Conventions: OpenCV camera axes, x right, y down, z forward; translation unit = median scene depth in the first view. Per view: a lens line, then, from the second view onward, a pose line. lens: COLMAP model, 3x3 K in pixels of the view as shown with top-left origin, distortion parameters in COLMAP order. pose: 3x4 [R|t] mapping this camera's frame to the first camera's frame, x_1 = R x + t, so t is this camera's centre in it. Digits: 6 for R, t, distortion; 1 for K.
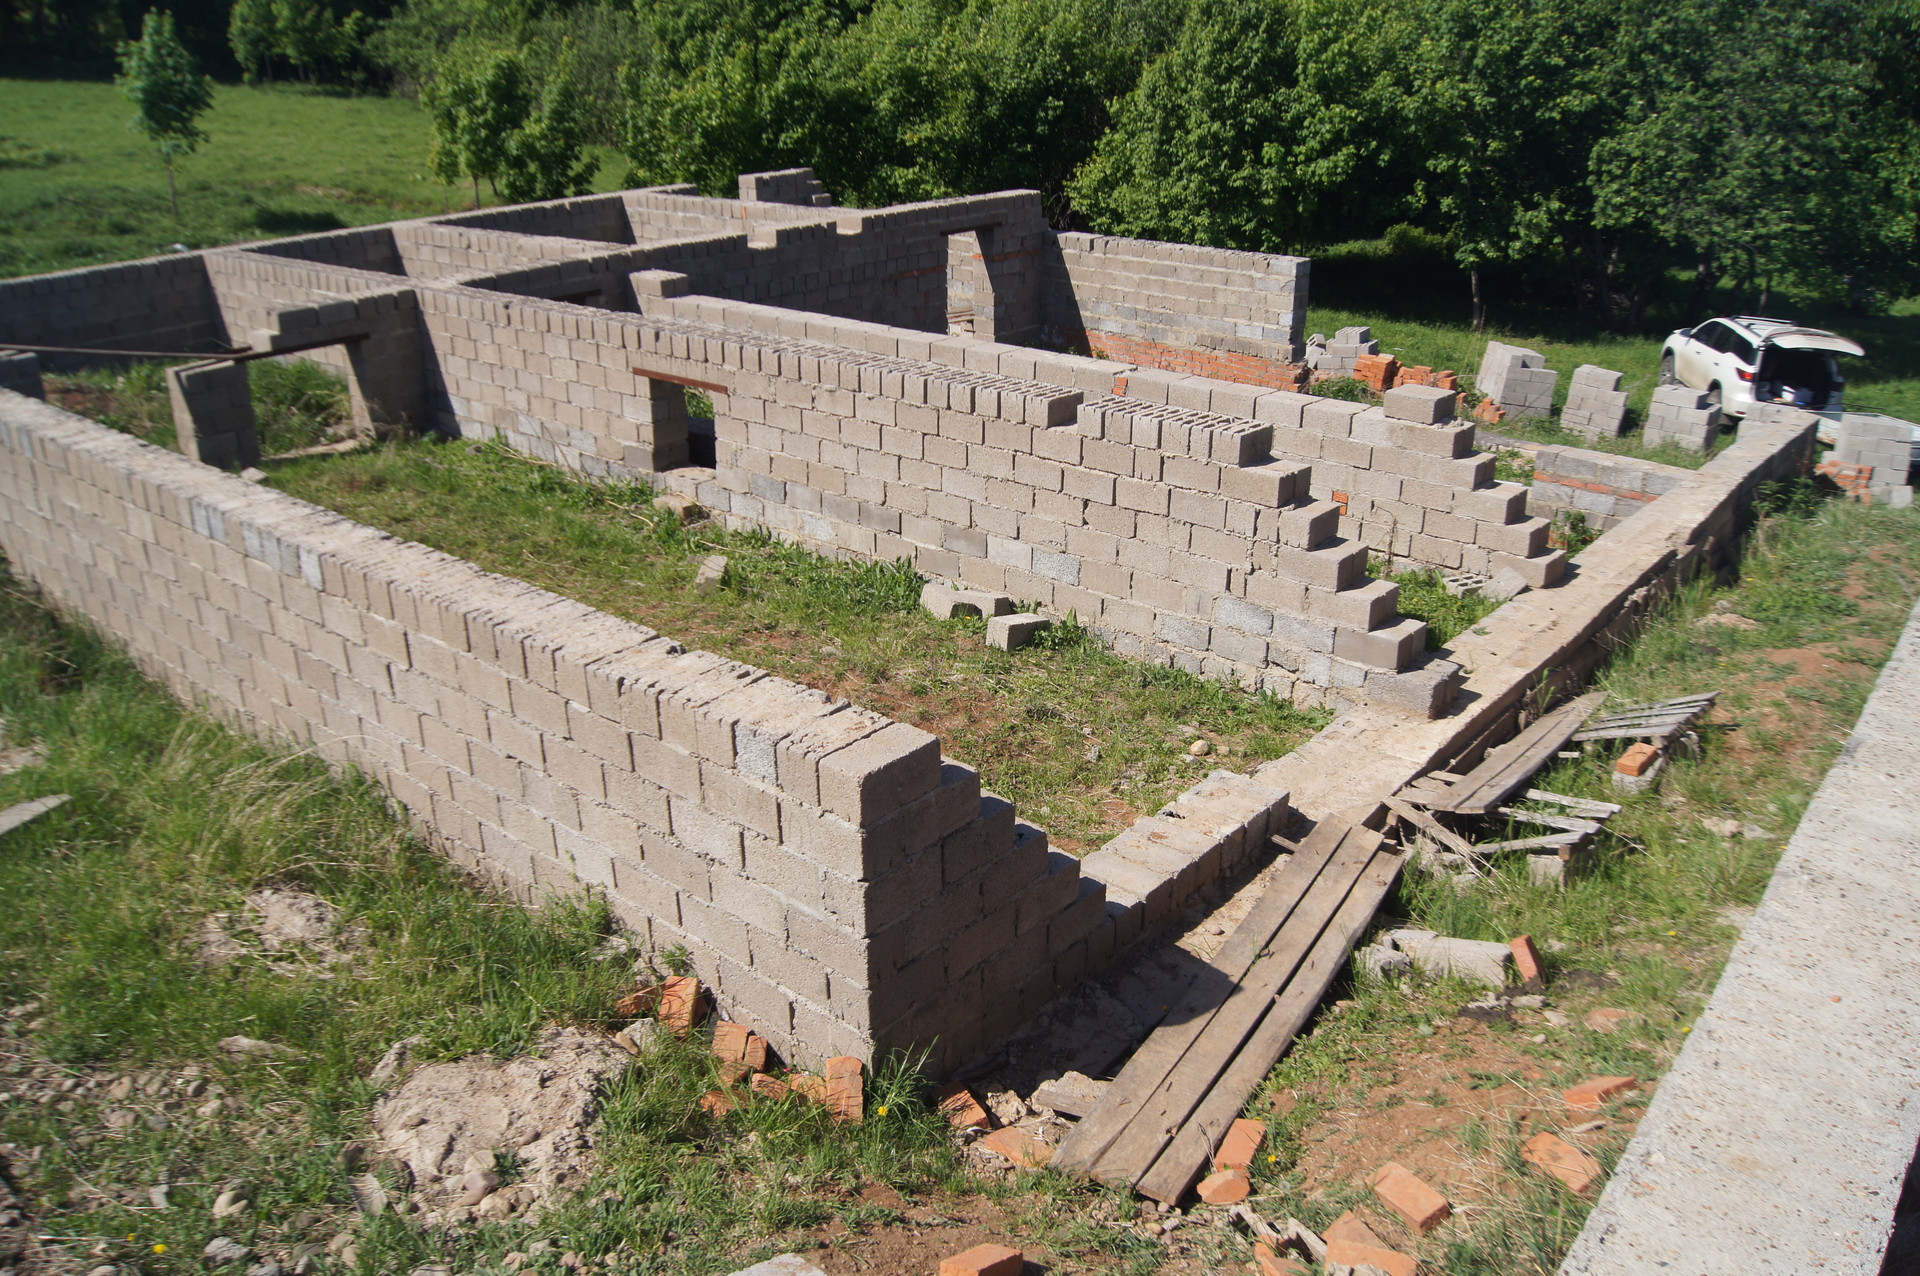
lens RADIAL K [[1490.7, 0, 900.1], [0, 1490.7, 610.1], [0, 0, 1]] dist [-0.077408, 0.006971]
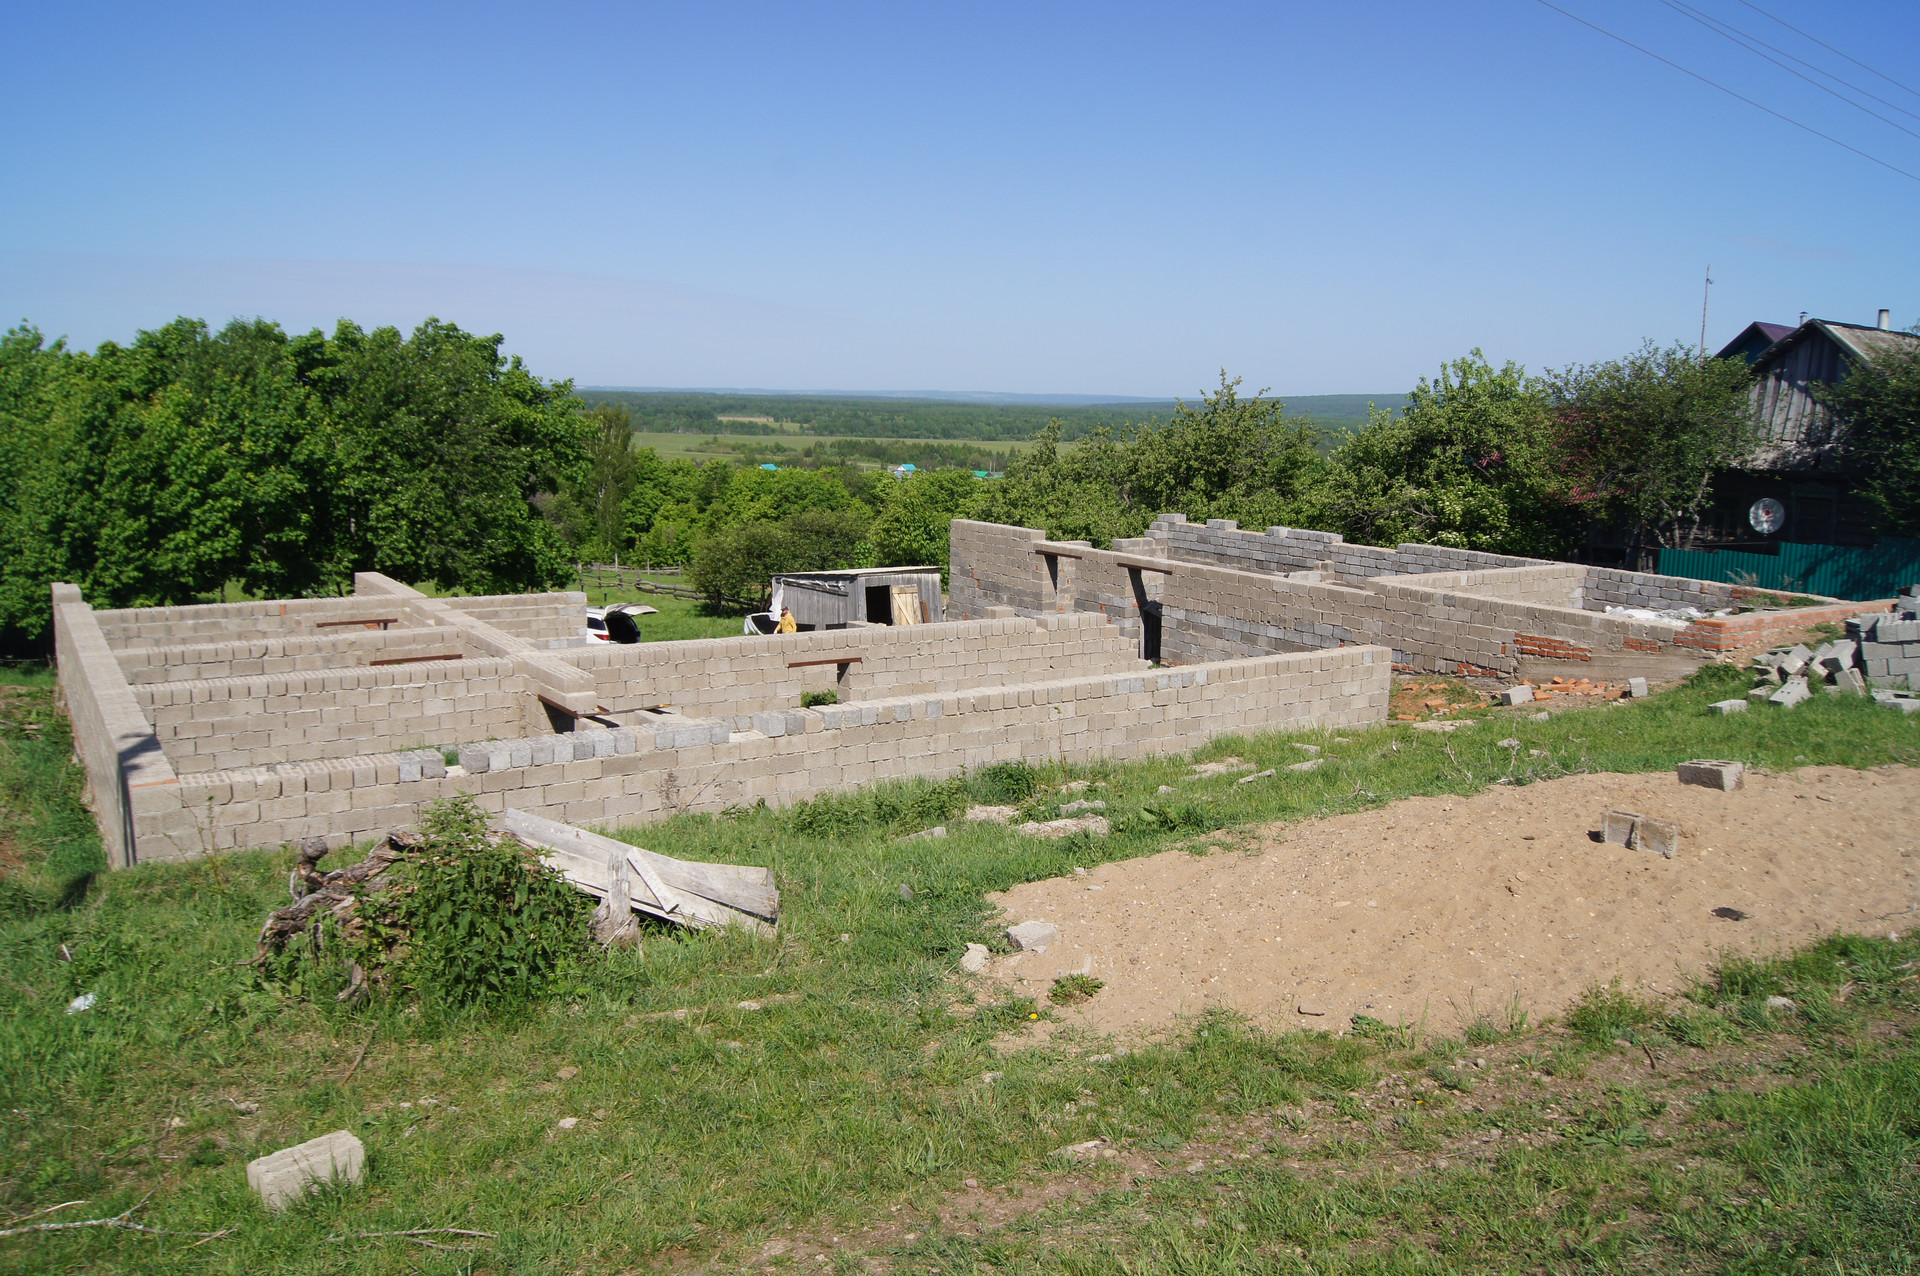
lens RADIAL K [[1552.2, 0, 851.2], [0, 1552.2, 638.5], [0, 0, 1]] dist [-0.070390, 0.001640]
pose [[0.306739, -0.133850, 0.942335, -1.679262], [0.334856, 0.941943, 0.024796, -0.194617], [-0.890945, 0.307941, 0.333751, 0.309153]]
